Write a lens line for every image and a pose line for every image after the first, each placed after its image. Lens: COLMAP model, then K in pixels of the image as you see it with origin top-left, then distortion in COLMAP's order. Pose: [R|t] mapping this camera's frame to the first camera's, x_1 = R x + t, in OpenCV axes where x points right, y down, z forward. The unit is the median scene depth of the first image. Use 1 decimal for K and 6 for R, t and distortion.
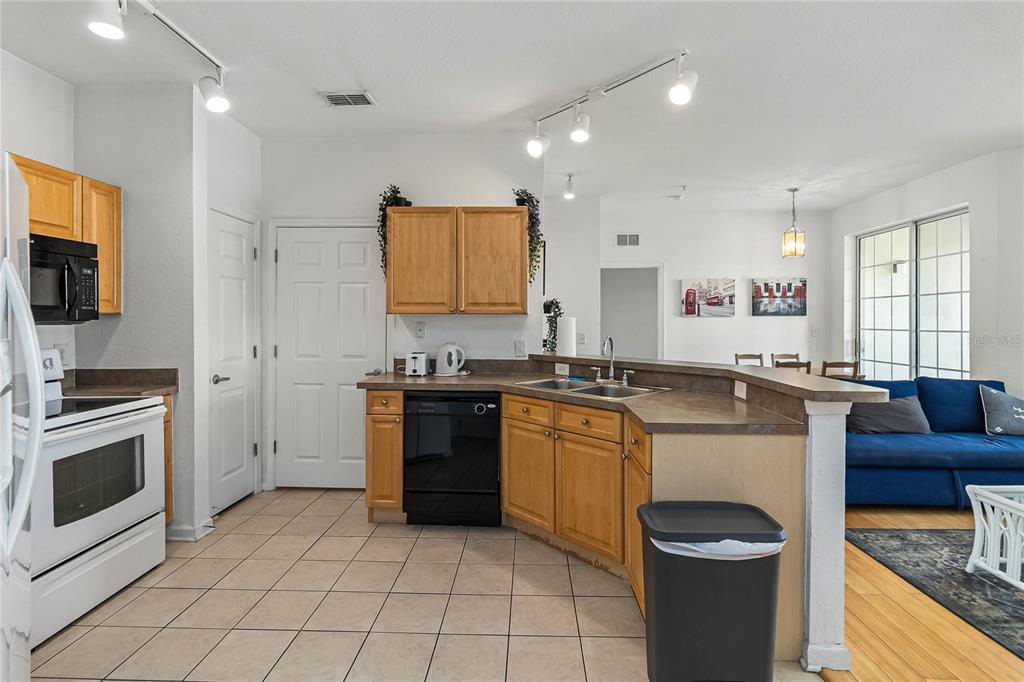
lens RADIAL K [[483.8, 0, 514.6], [0, 483.8, 321.5], [0, 0, 1]] dist [0.001967, 0.000072]
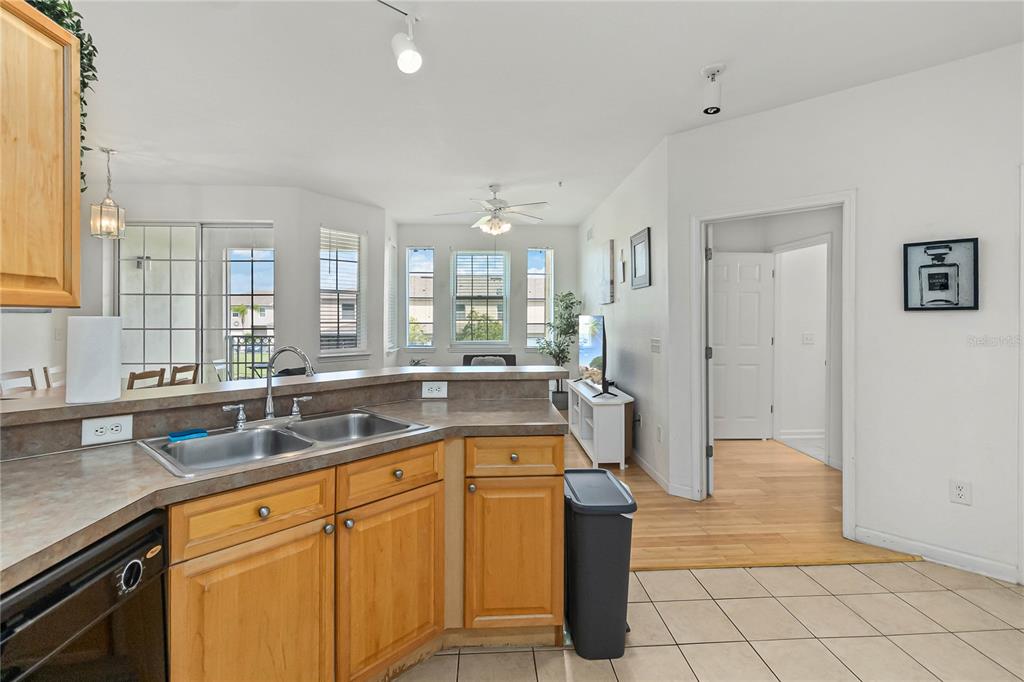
lens RADIAL K [[484.4, 0, 514.3], [0, 484.4, 314.3], [0, 0, 1]] dist [0.000559, 0.000030]
pose [[-0.102285, 0.007305, 0.994728, -0.398128], [0.000698, 0.999973, -0.007272, -0.007128], [-0.994755, -0.000049, -0.102288, 0.665002]]
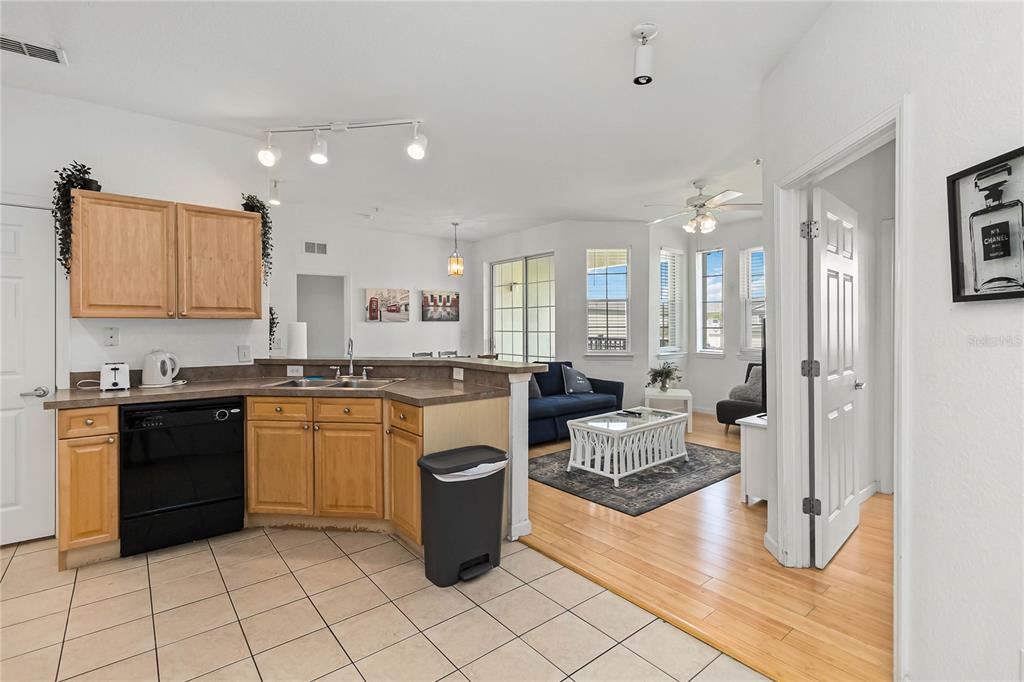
lens RADIAL K [[483.8, 0, 514.6], [0, 483.8, 321.5], [0, 0, 1]] dist [0.001967, 0.000072]
pose [[0.754010, 0.002513, 0.656858, -0.237143], [0.004013, 0.999956, -0.008432, 0.000659], [-0.656851, 0.008994, 0.753967, -0.120894]]
